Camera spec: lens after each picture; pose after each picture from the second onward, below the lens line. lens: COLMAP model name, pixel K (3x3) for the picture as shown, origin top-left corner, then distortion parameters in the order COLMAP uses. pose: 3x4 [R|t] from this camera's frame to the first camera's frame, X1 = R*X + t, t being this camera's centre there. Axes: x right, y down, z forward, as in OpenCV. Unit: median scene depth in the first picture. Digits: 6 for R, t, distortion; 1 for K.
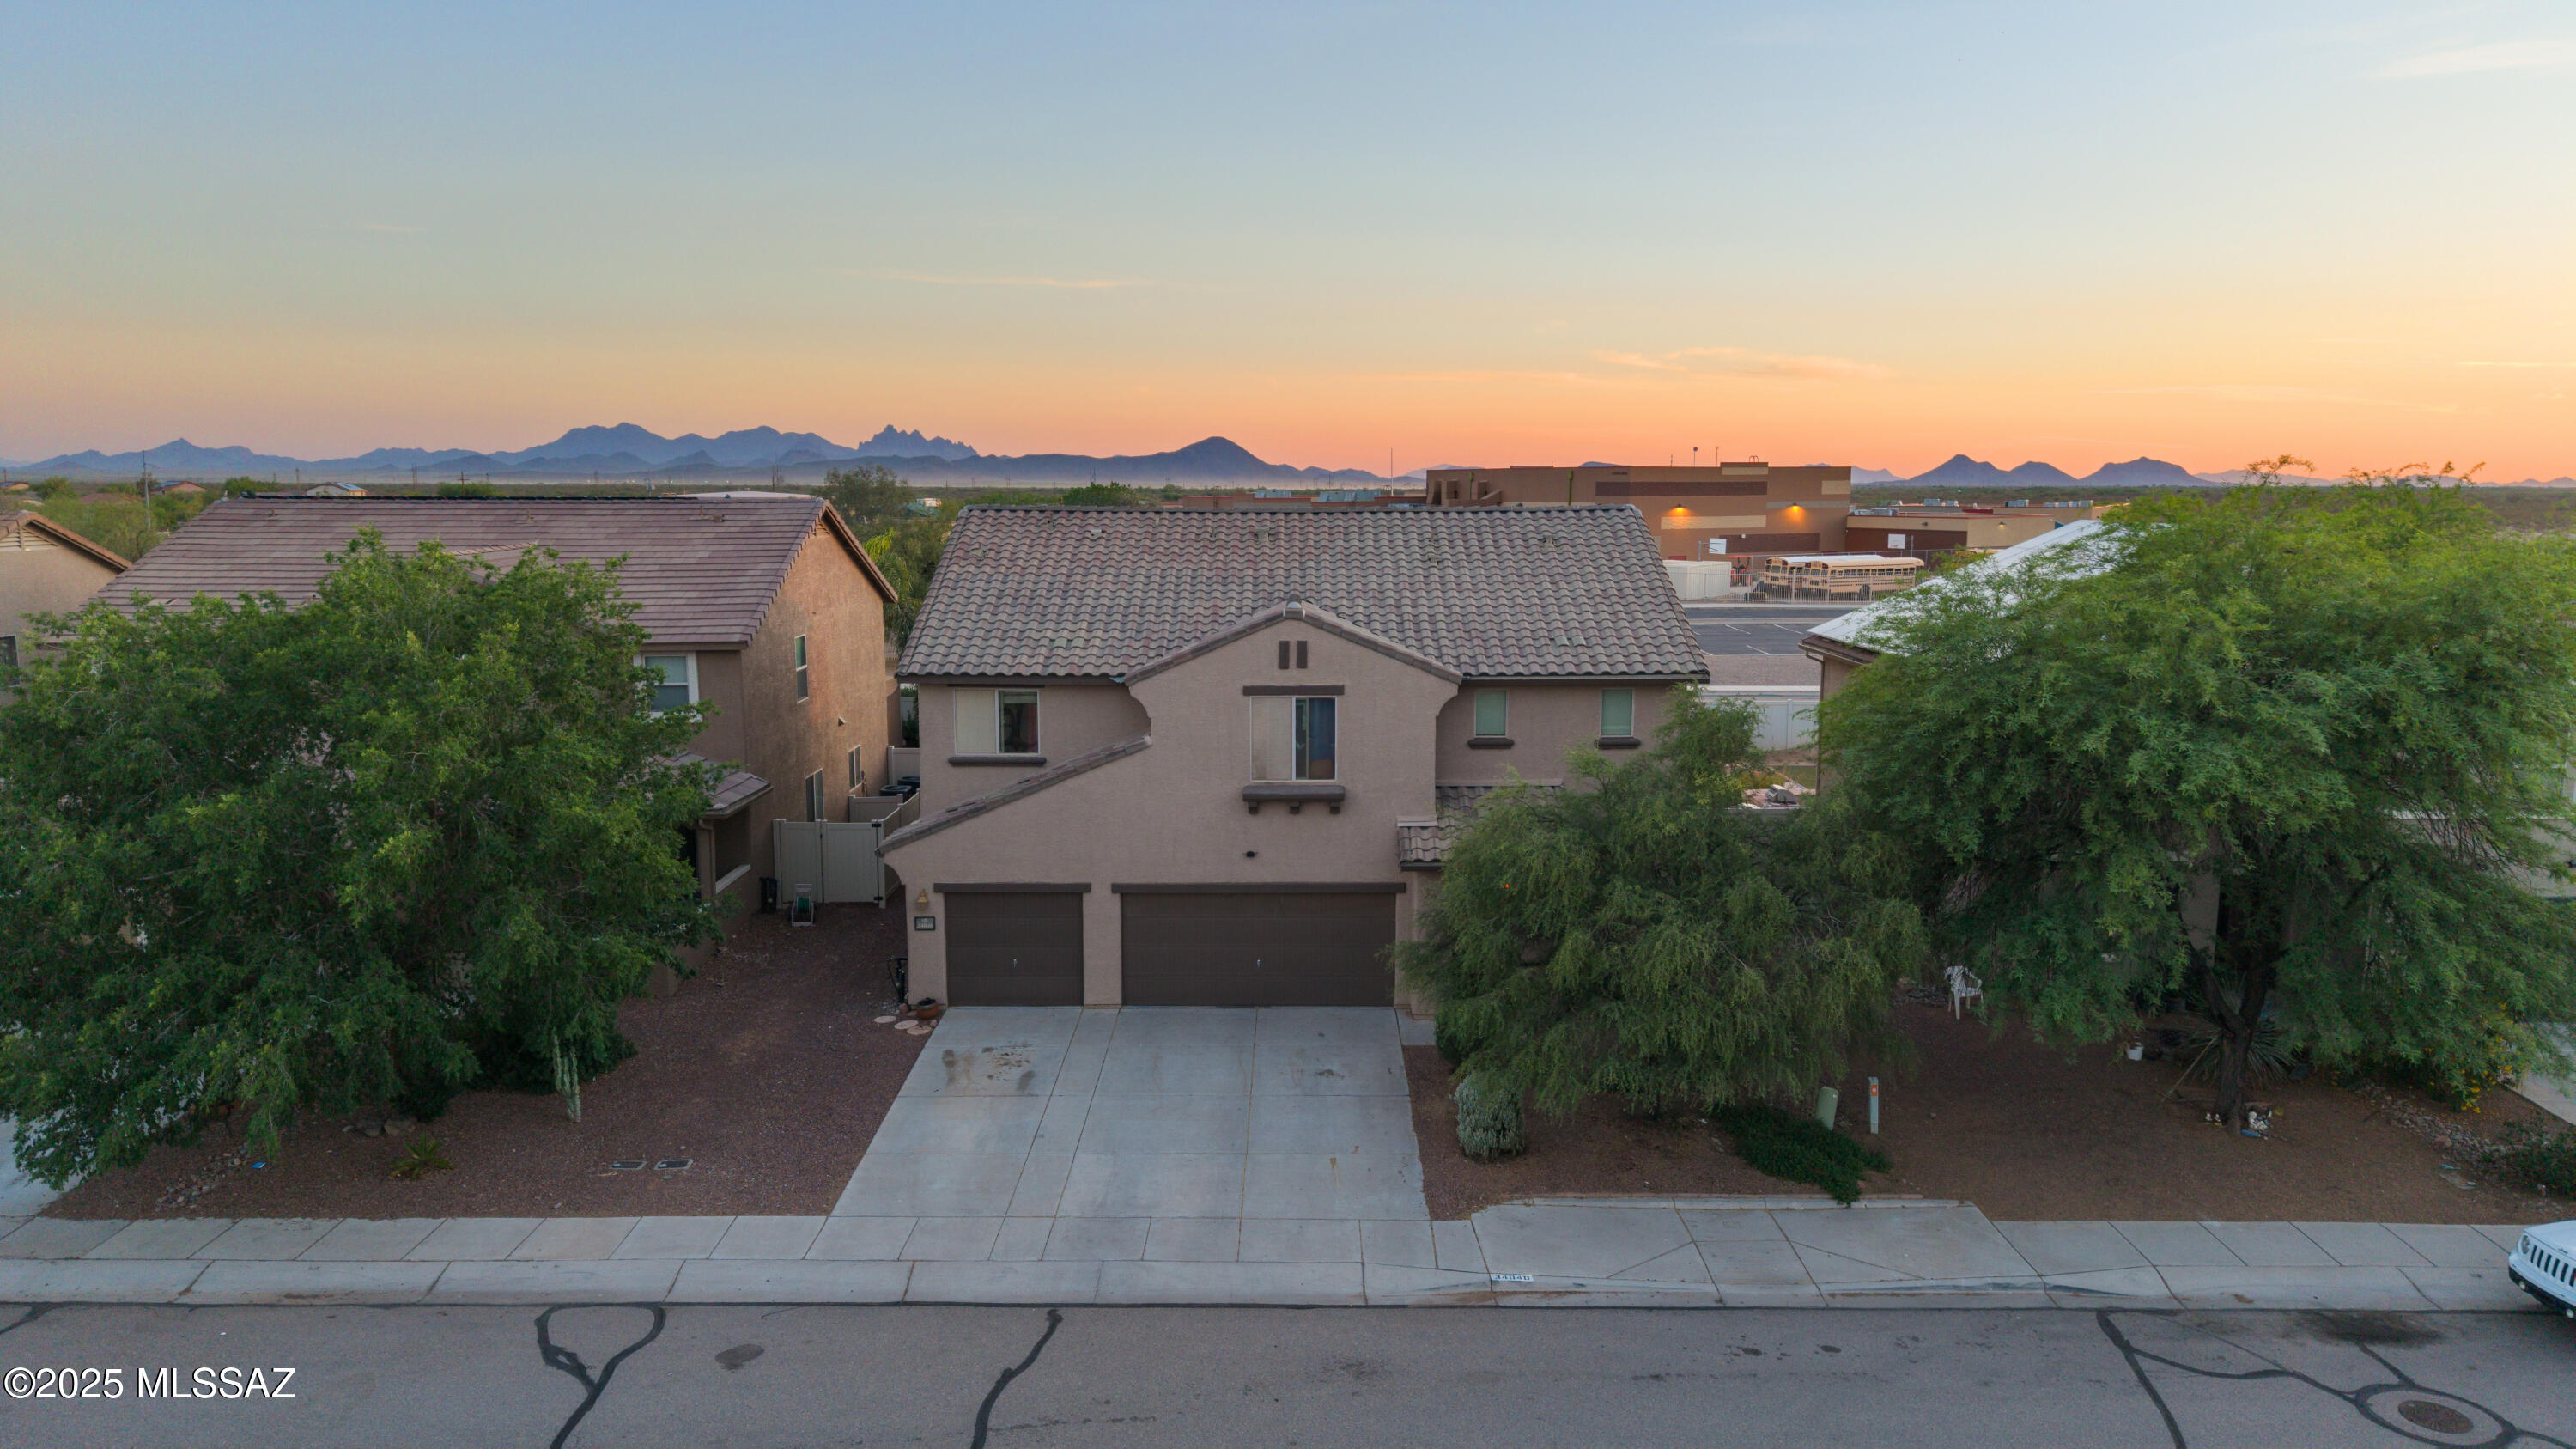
lens RADIAL K [[1714.4, 0, 1303.8], [0, 1714.4, 718.3], [0, 0, 1]] dist [0.066696, -0.090202]
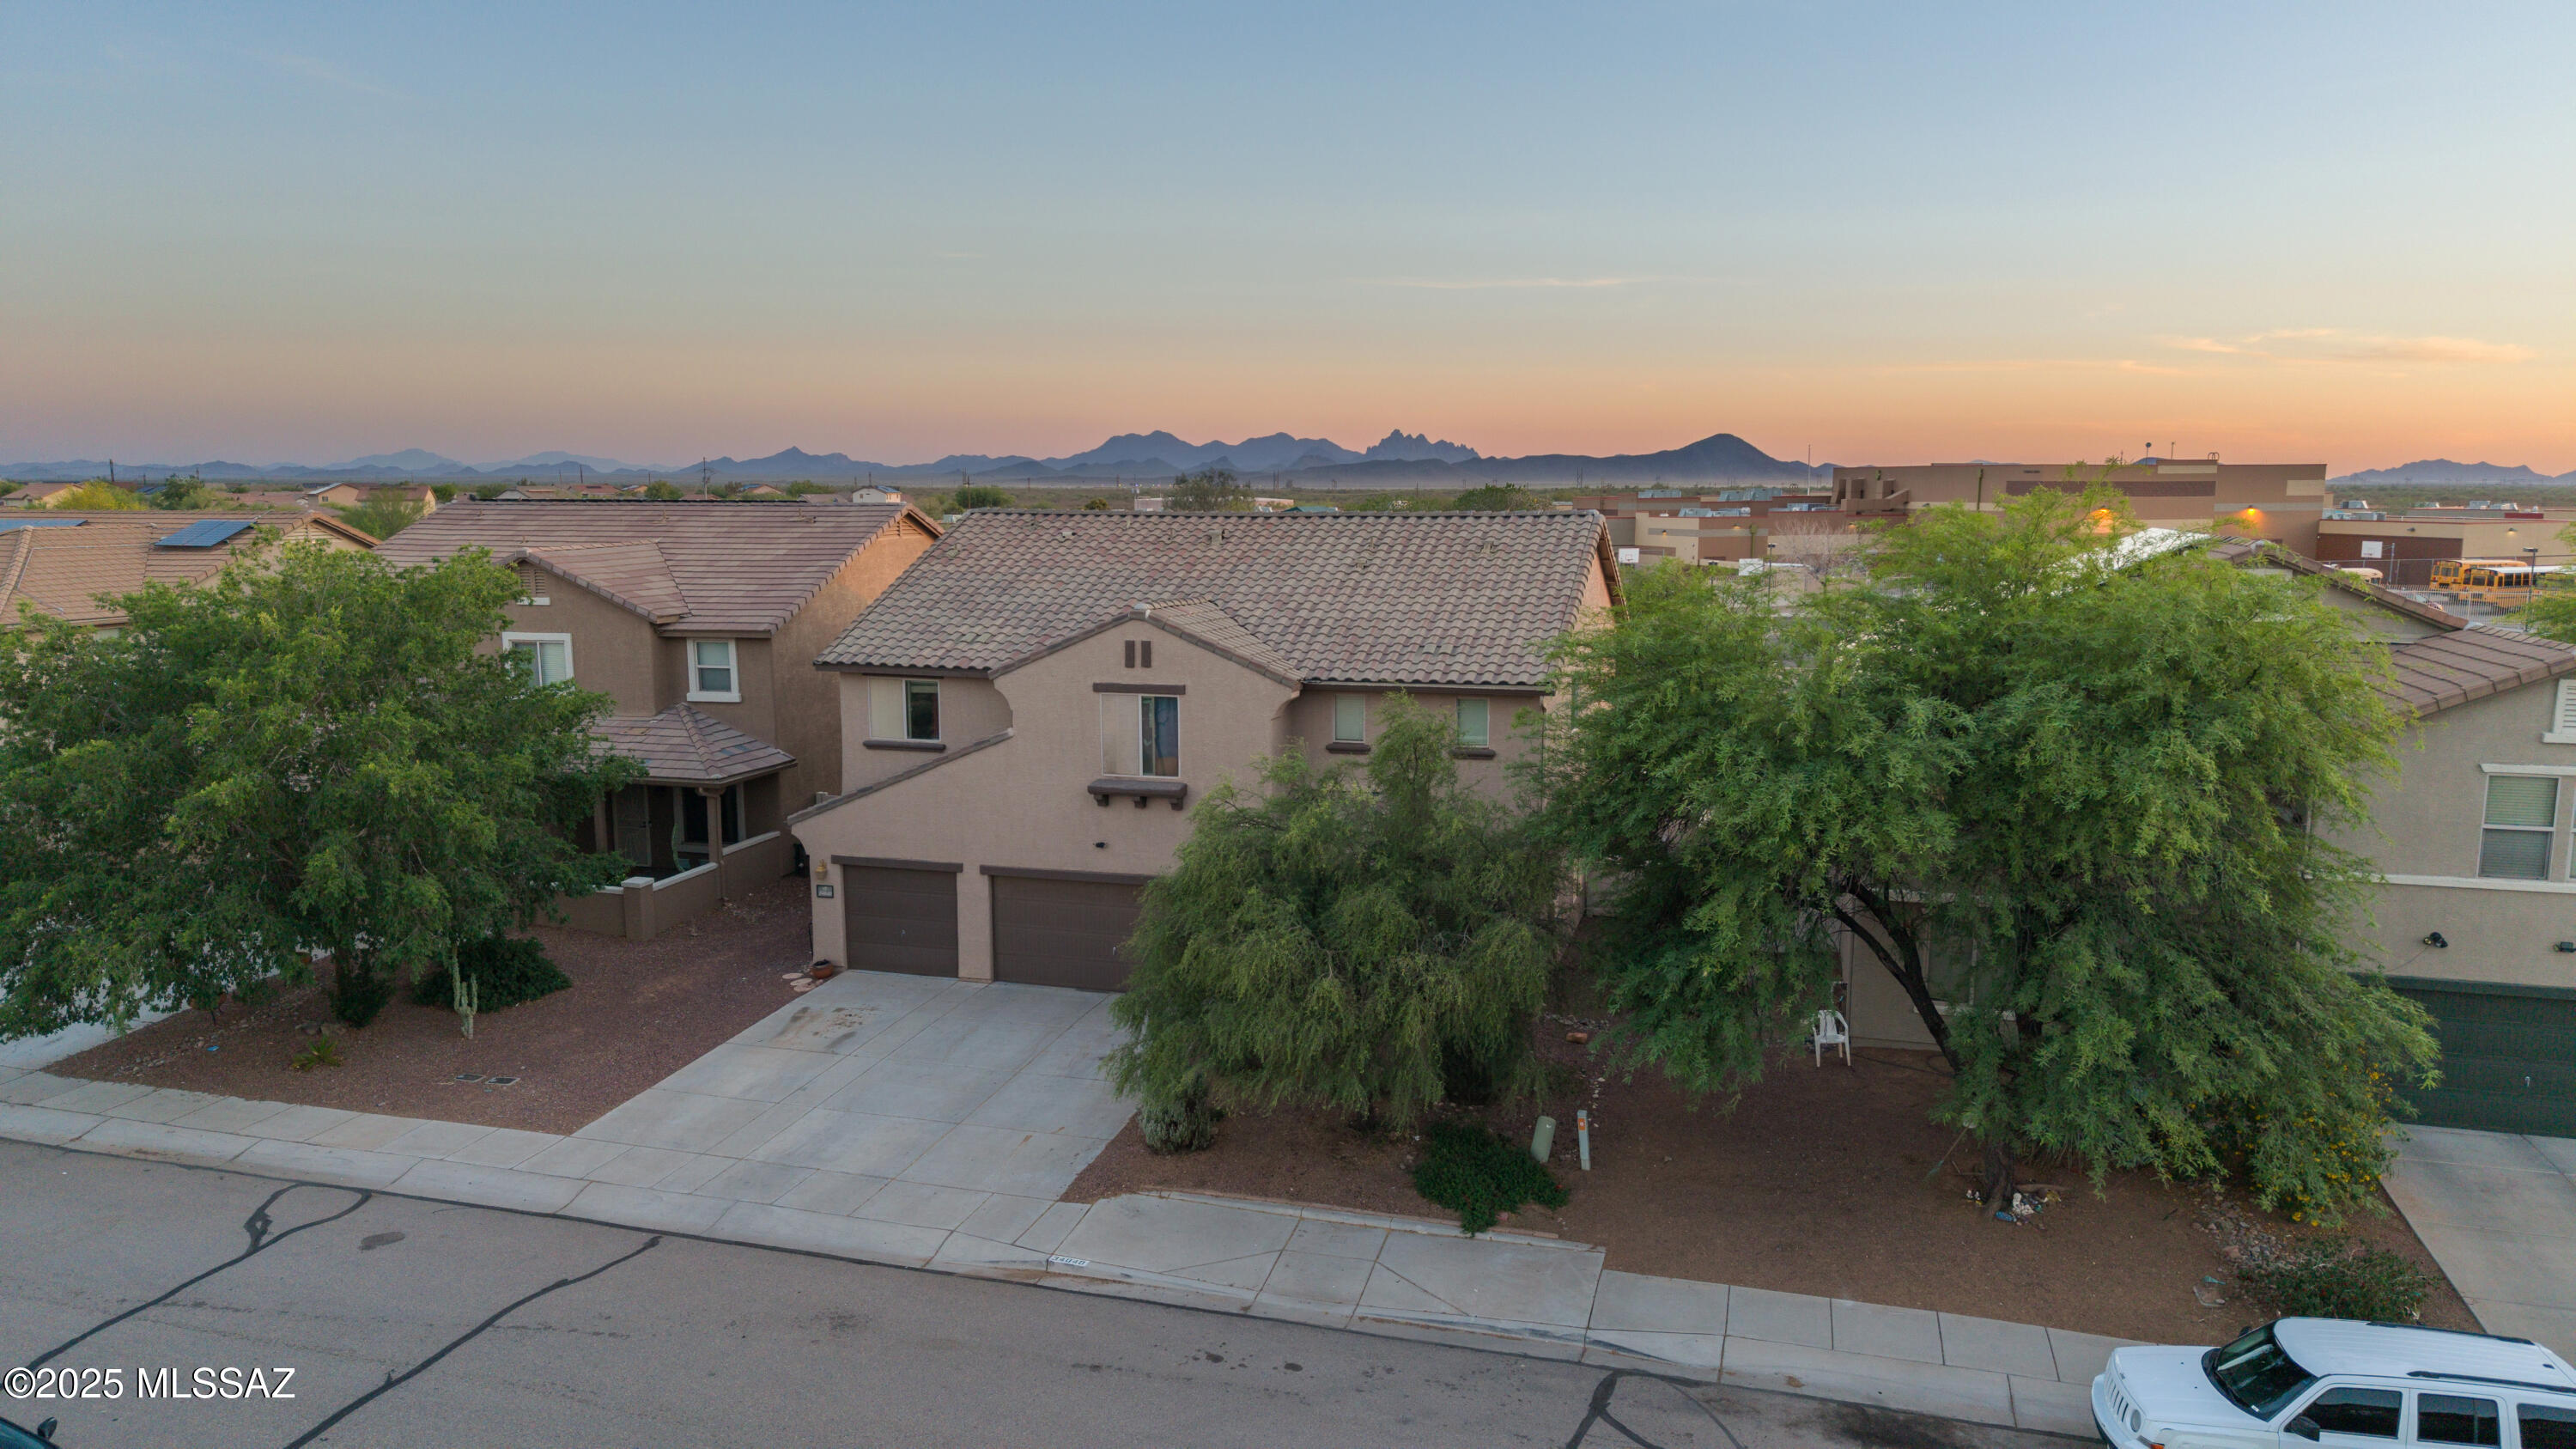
lens RADIAL K [[1714.4, 0, 1303.8], [0, 1714.4, 718.3], [0, 0, 1]] dist [0.066696, -0.090202]
pose [[0.959230, 0.036745, -0.280229, 0.380709], [-0.036936, 0.999307, 0.004600, -0.006862], [0.280204, 0.005938, 0.959922, 0.035017]]
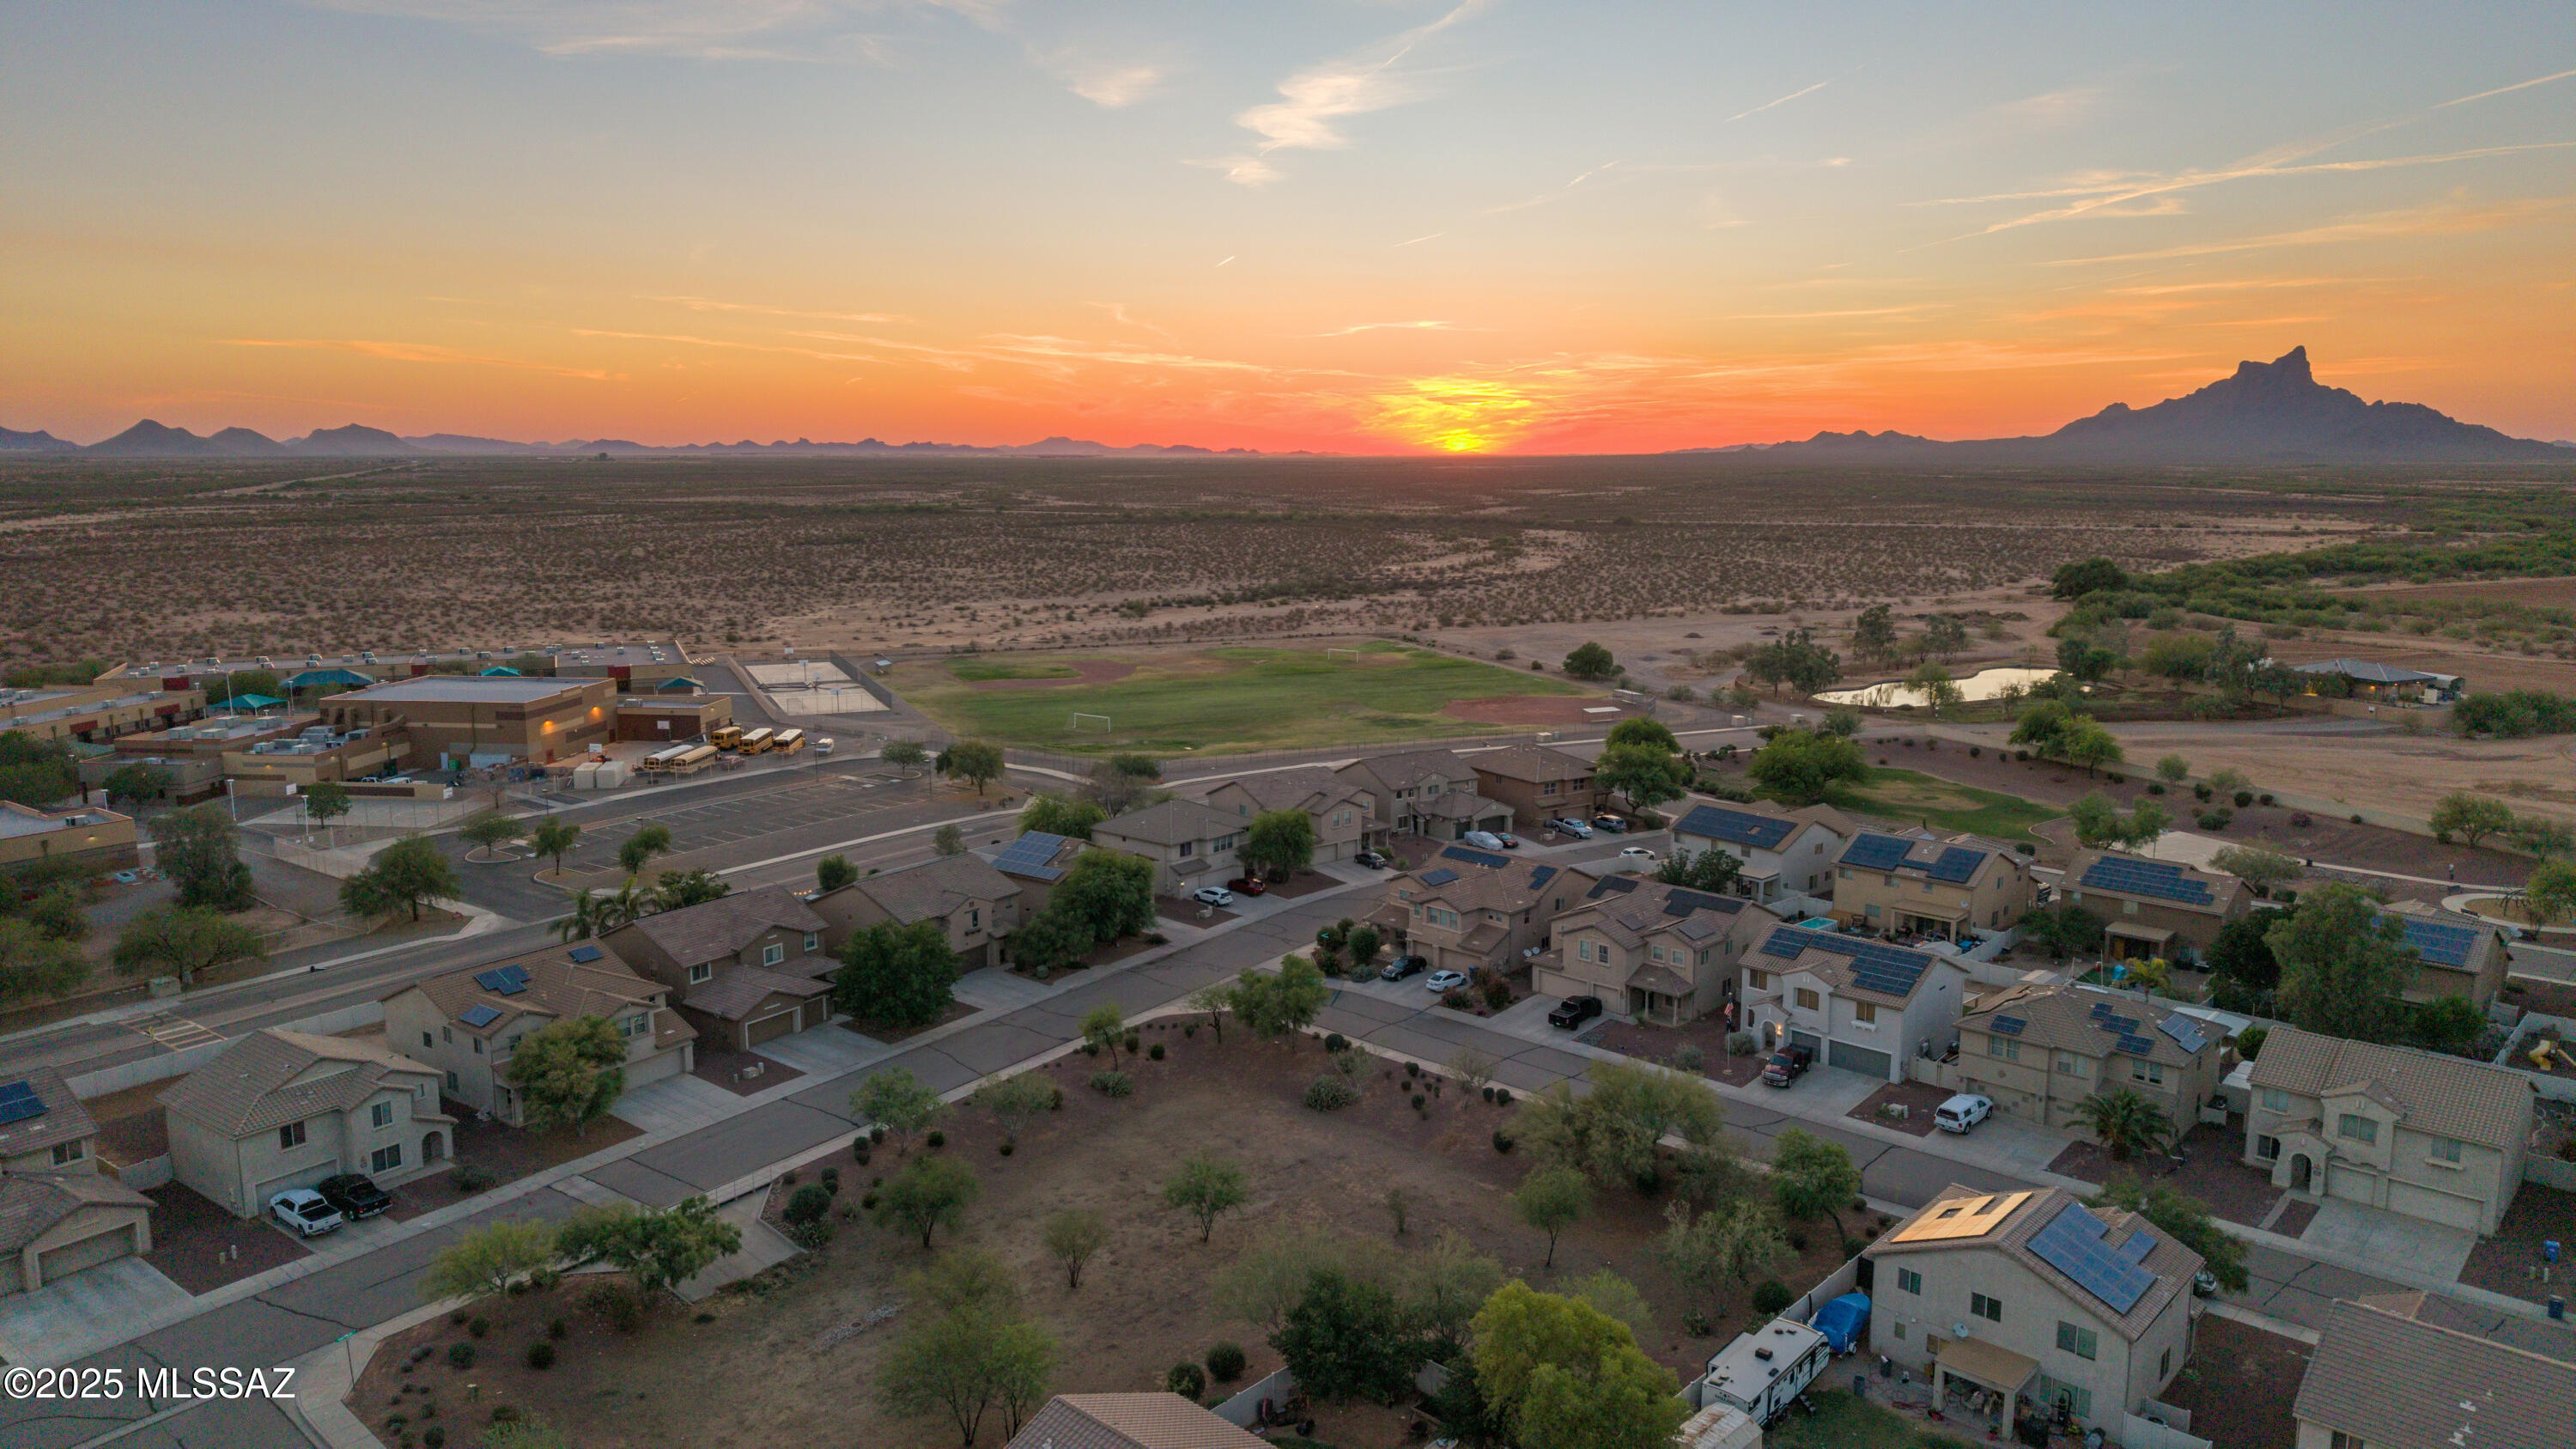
lens RADIAL K [[1714.4, 0, 1303.8], [0, 1714.4, 718.3], [0, 0, 1]] dist [0.066696, -0.090202]
pose [[0.586672, -0.133234, 0.798789, -3.477369], [0.116859, 0.989978, 0.079296, -0.877491], [-0.801349, 0.046825, 0.596362, -2.902843]]
